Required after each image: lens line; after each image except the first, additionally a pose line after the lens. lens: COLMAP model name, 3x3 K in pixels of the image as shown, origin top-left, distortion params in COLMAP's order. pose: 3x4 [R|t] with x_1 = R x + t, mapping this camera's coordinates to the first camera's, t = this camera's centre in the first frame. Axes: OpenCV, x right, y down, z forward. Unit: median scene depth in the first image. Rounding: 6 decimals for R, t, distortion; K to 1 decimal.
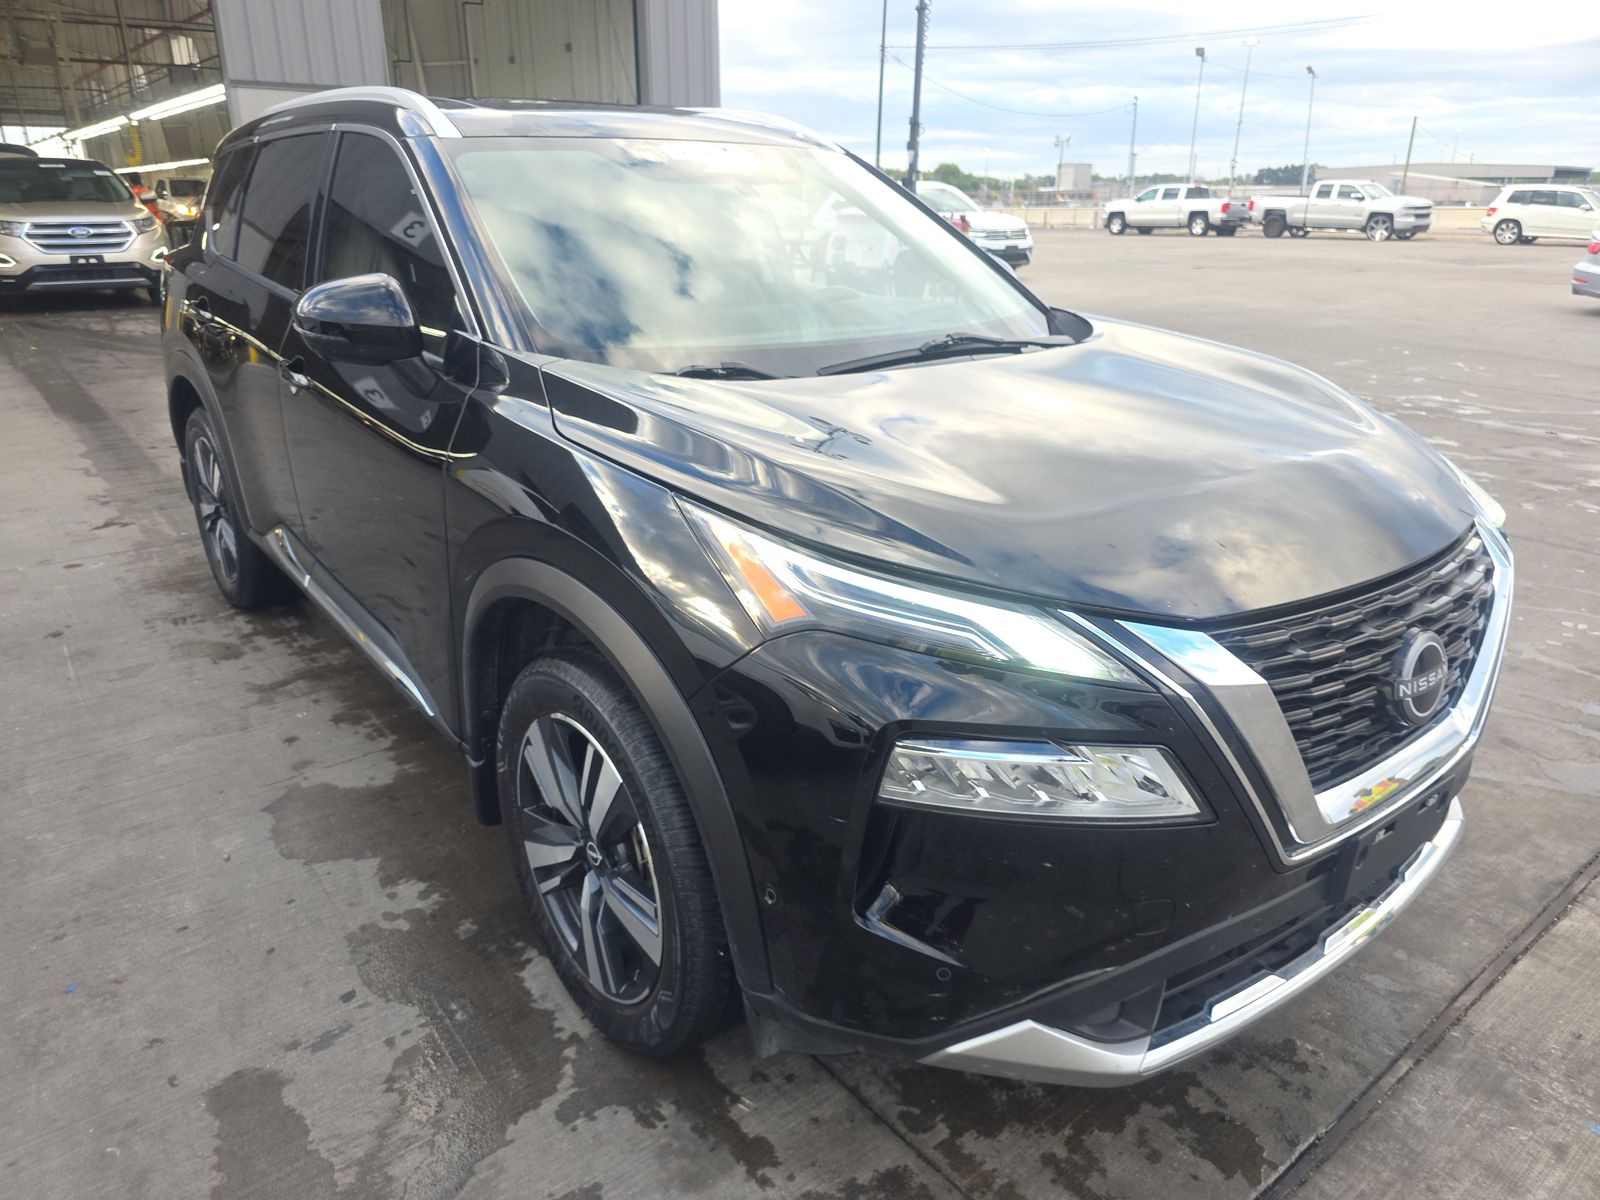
lens RADIAL K [[1085.9, 0, 800.0], [0, 1085.9, 600.0], [0, 0, 1]] dist [0.087857, -0.095320]
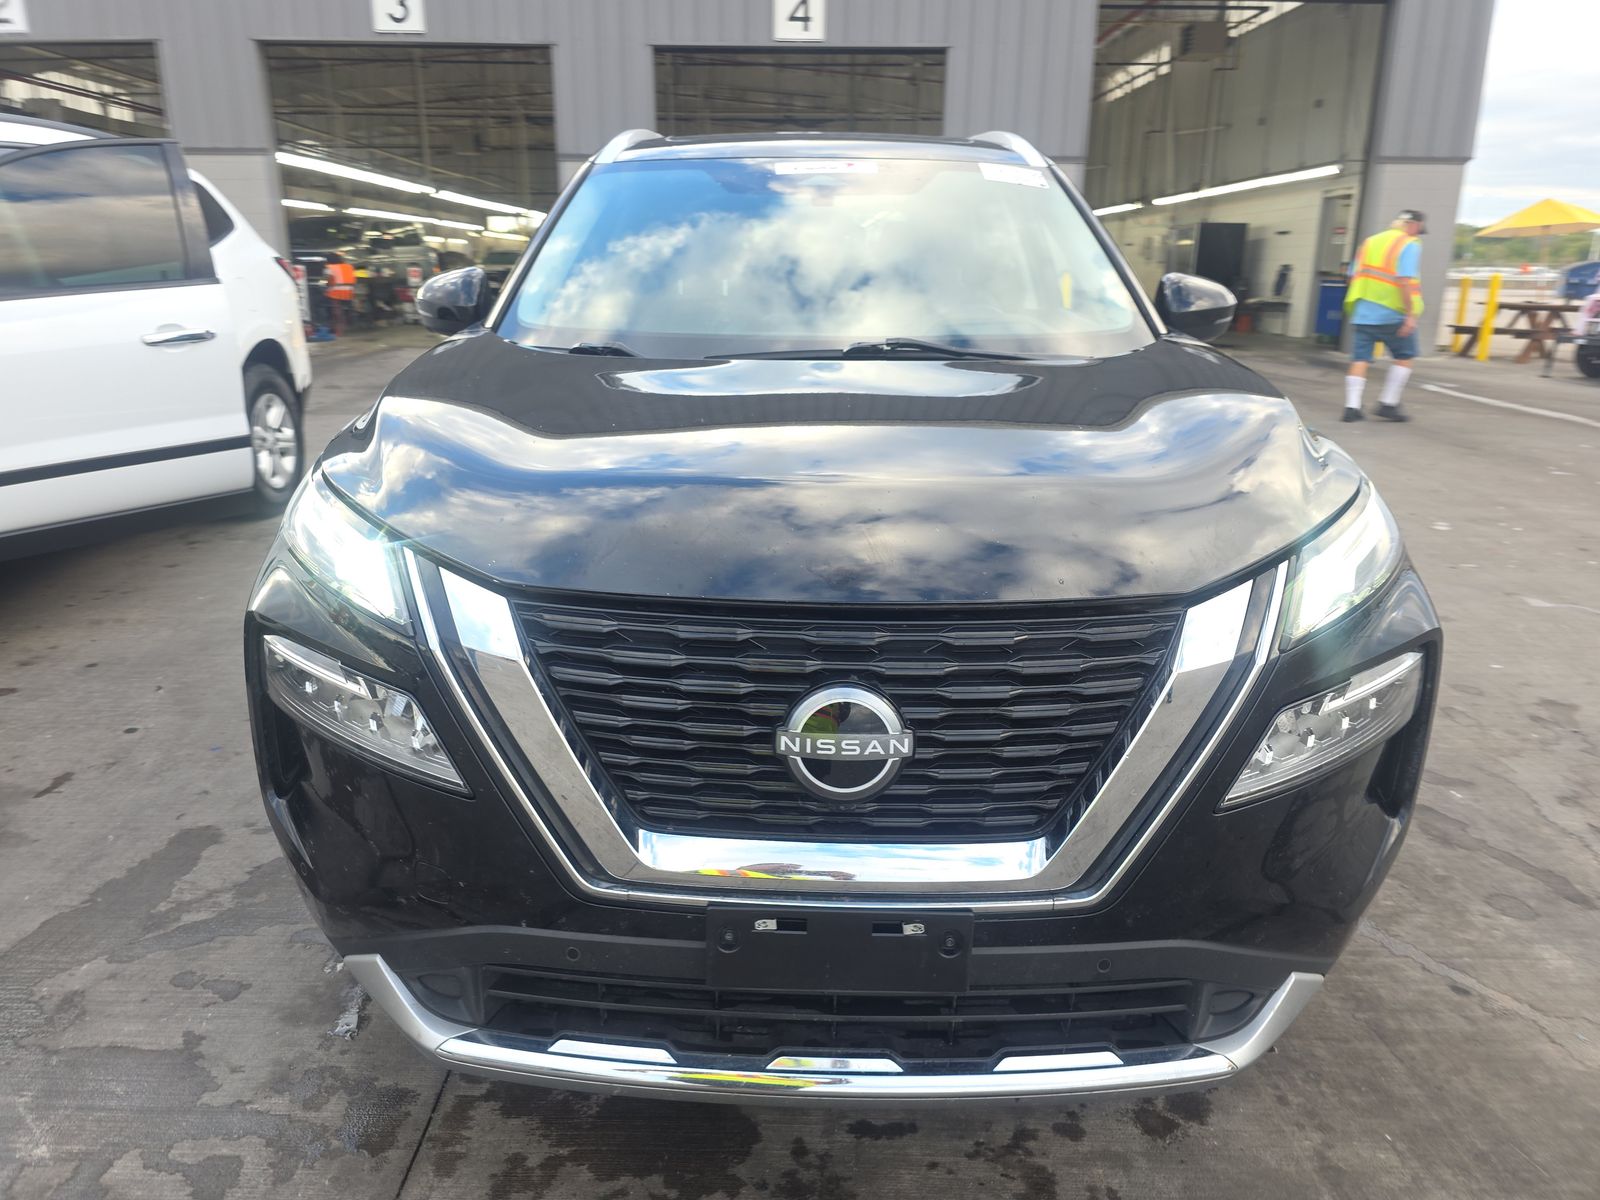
lens RADIAL K [[1113.4, 0, 792.1], [0, 1113.4, 610.7], [0, 0, 1]] dist [0.032186, -0.047696]
pose [[0.771866, 0.182826, -0.608932, 1.015204], [-0.220282, 0.975341, 0.013614, -0.023174], [0.596406, 0.123629, 0.793106, 0.355095]]
